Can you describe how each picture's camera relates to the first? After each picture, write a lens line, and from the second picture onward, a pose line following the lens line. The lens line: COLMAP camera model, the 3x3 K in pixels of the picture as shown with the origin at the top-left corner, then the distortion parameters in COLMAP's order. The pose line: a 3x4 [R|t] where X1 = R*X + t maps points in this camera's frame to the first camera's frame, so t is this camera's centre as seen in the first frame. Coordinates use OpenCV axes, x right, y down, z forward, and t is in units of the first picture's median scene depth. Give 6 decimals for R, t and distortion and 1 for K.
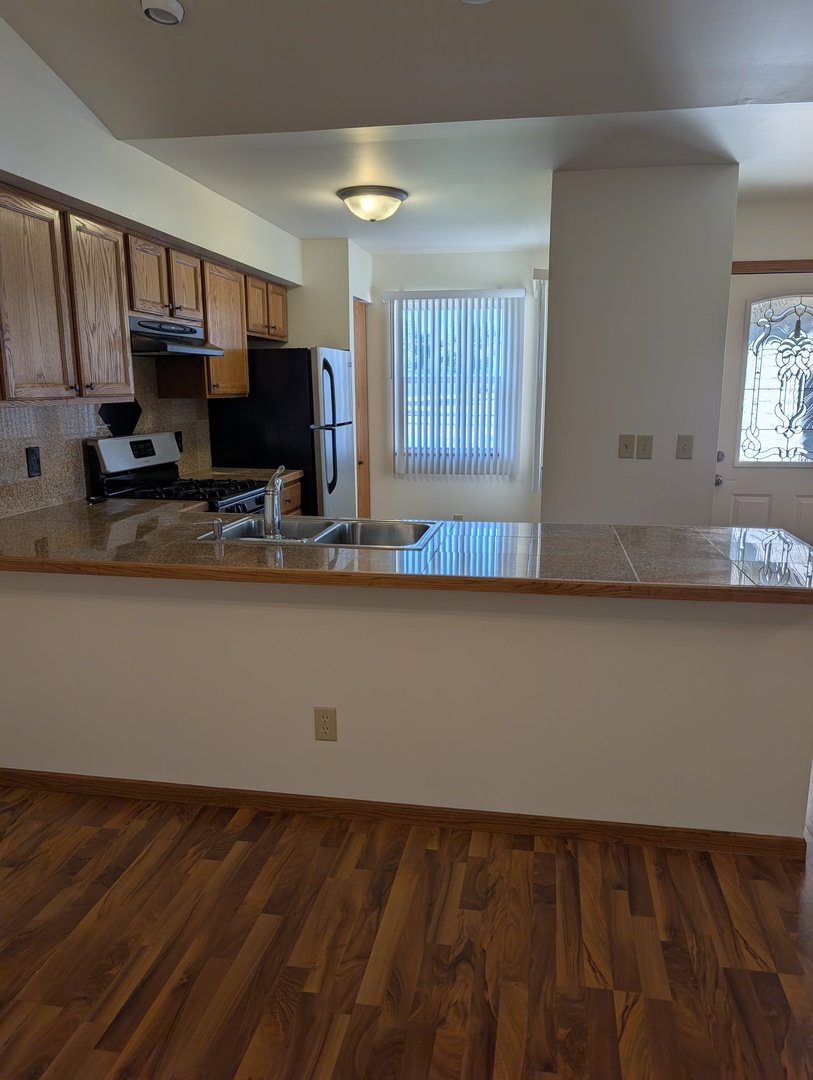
lens RADIAL K [[780.7, 0, 424.2], [0, 780.7, 554.2], [0, 0, 1]] dist [-0.001275, 0.005042]
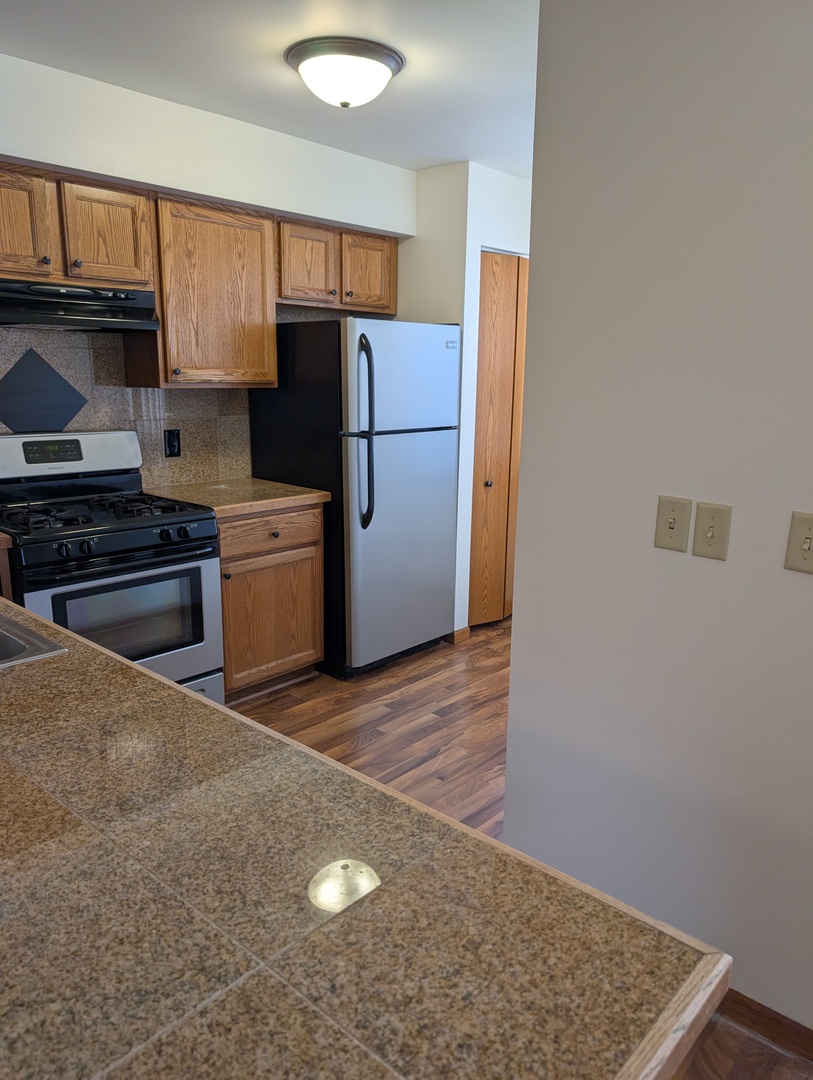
lens RADIAL K [[780.7, 0, 417.5], [0, 780.7, 551.0], [0, 0, 1]] dist [-0.001275, 0.005042]
pose [[0.842967, 0.137011, -0.520226, 0.292050], [-0.131016, 0.990194, 0.048489, -0.099445], [0.521768, 0.027283, 0.852651, 0.433844]]
